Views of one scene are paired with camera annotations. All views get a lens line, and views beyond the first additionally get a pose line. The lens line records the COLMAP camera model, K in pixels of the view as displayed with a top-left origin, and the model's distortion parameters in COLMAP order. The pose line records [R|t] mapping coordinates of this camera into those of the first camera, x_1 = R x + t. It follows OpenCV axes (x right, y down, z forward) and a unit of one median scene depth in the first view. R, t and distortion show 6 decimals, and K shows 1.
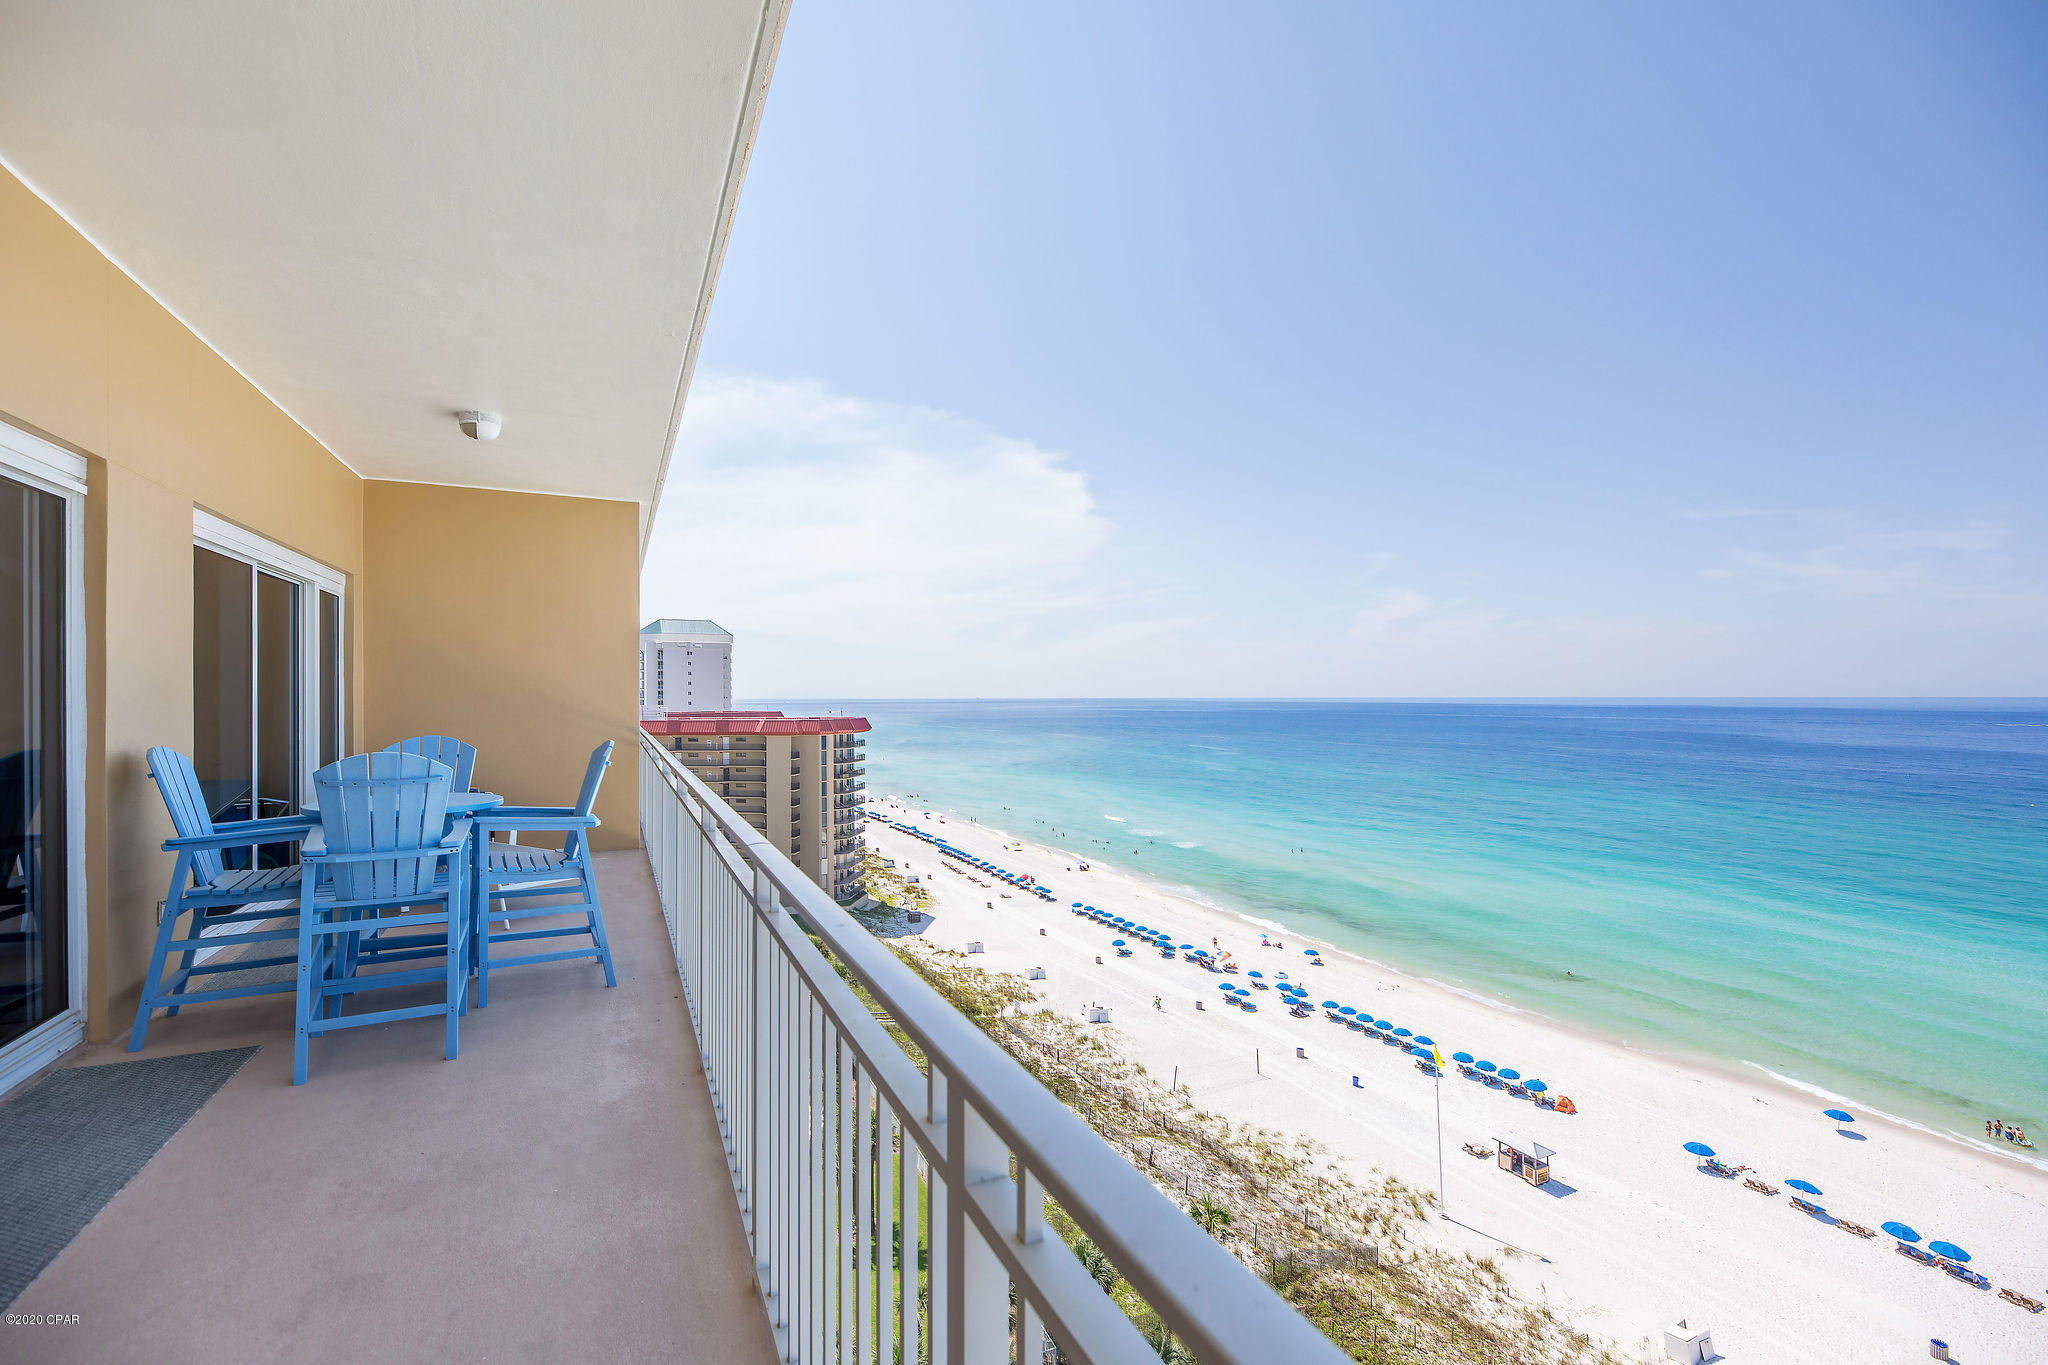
lens RADIAL K [[849.4, 0, 1011.0], [0, 849.4, 684.6], [0, 0, 1]] dist [-0.006067, -0.000541]
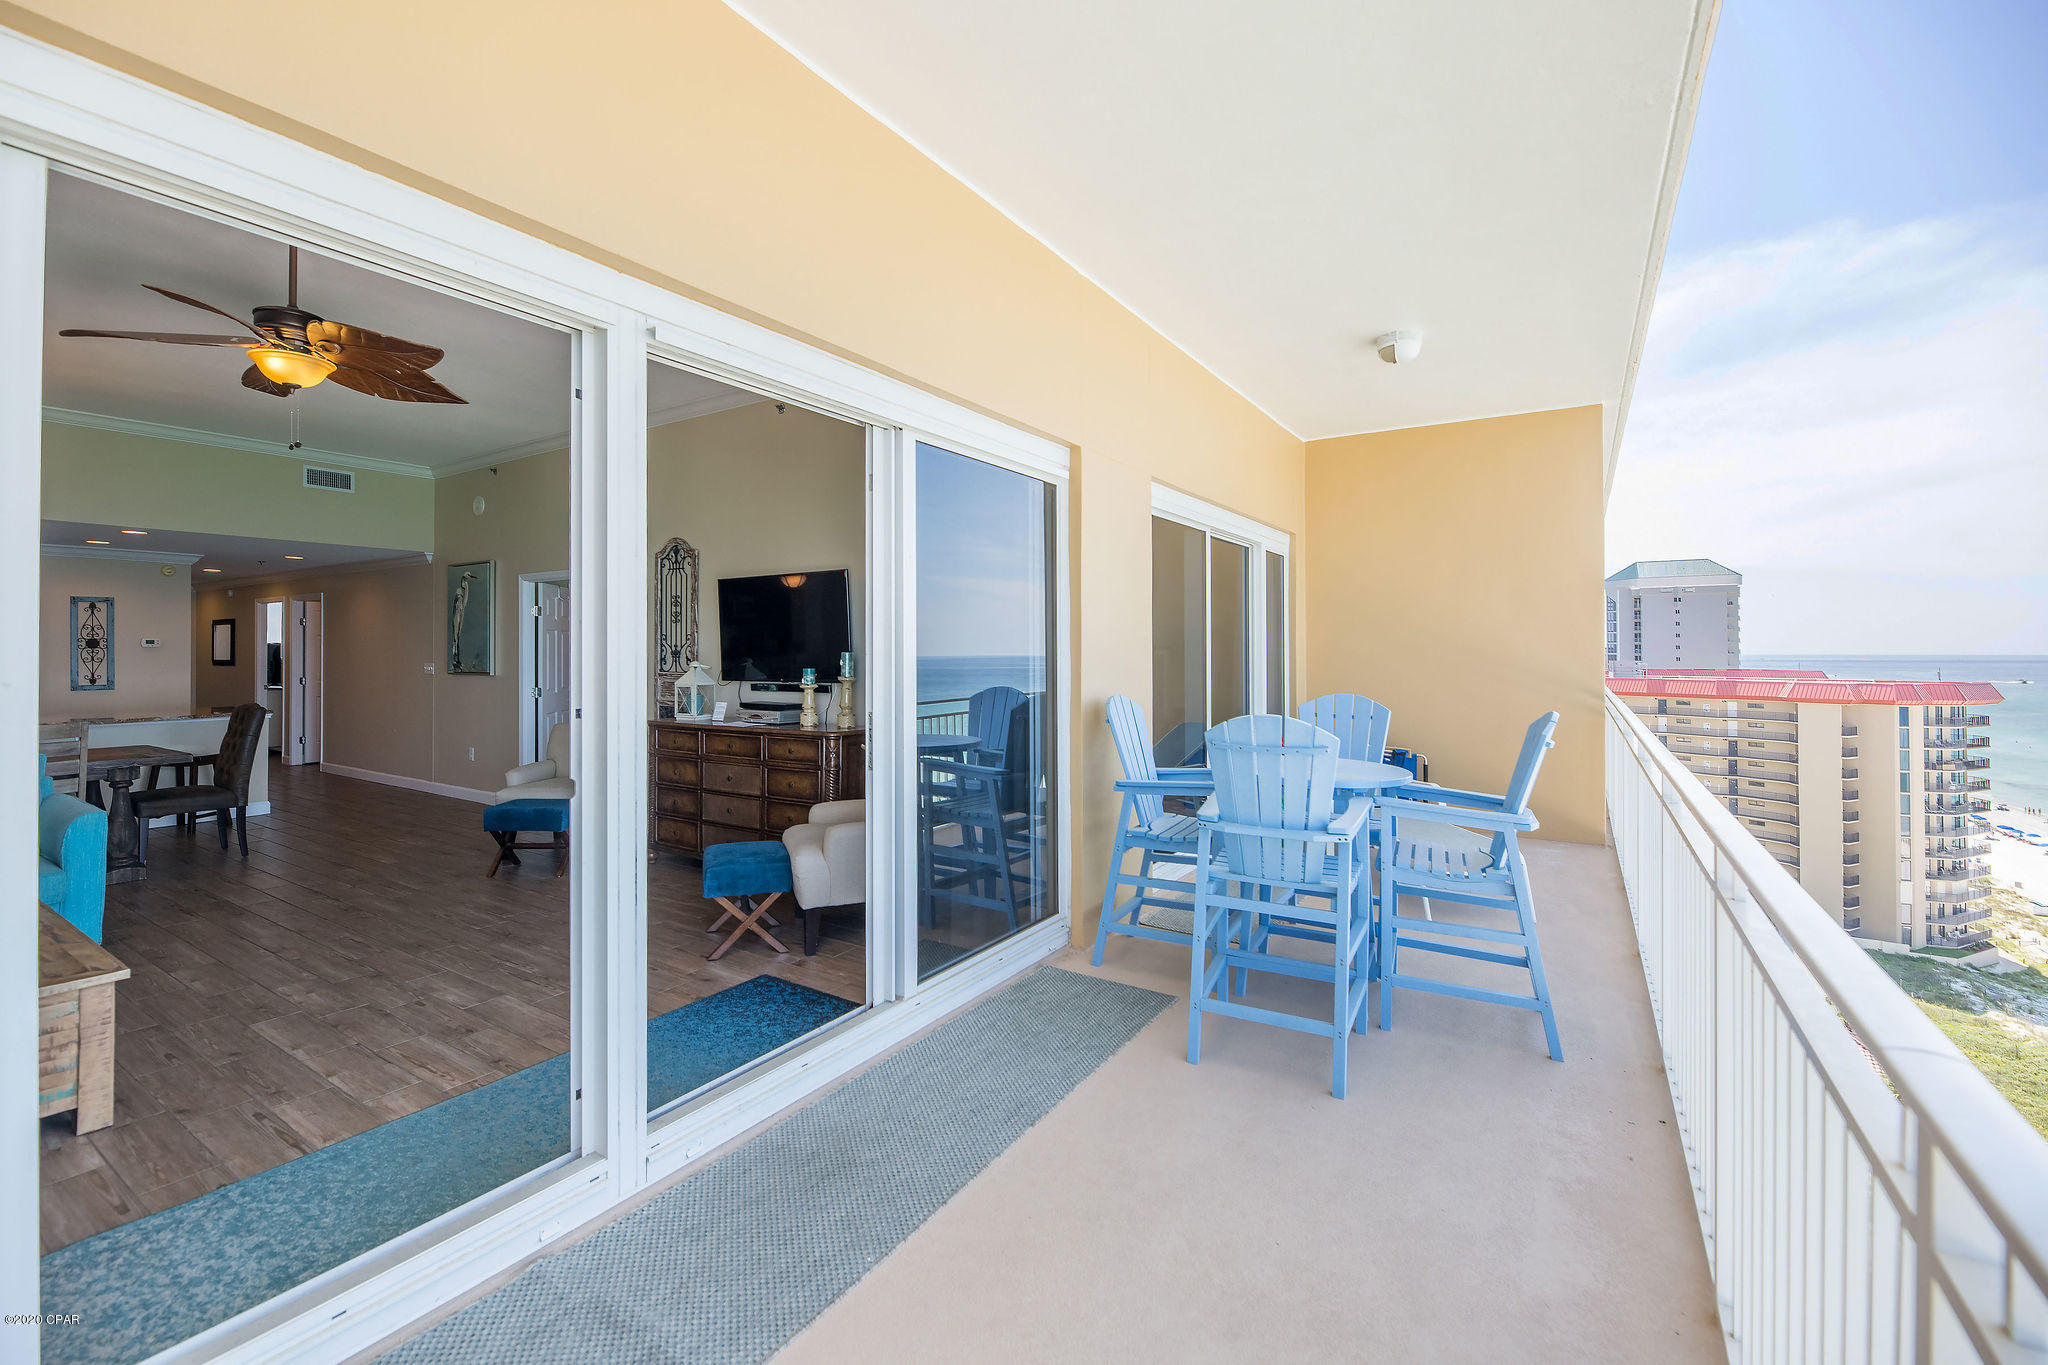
lens RADIAL K [[849.4, 0, 1006.4], [0, 849.4, 648.1], [0, 0, 1]] dist [-0.006067, -0.000541]
pose [[0.512477, -0.002600, -0.858697, -0.098610], [0.011681, 0.999924, 0.003943, 0.003897], [0.858622, -0.012051, 0.512468, 0.247682]]
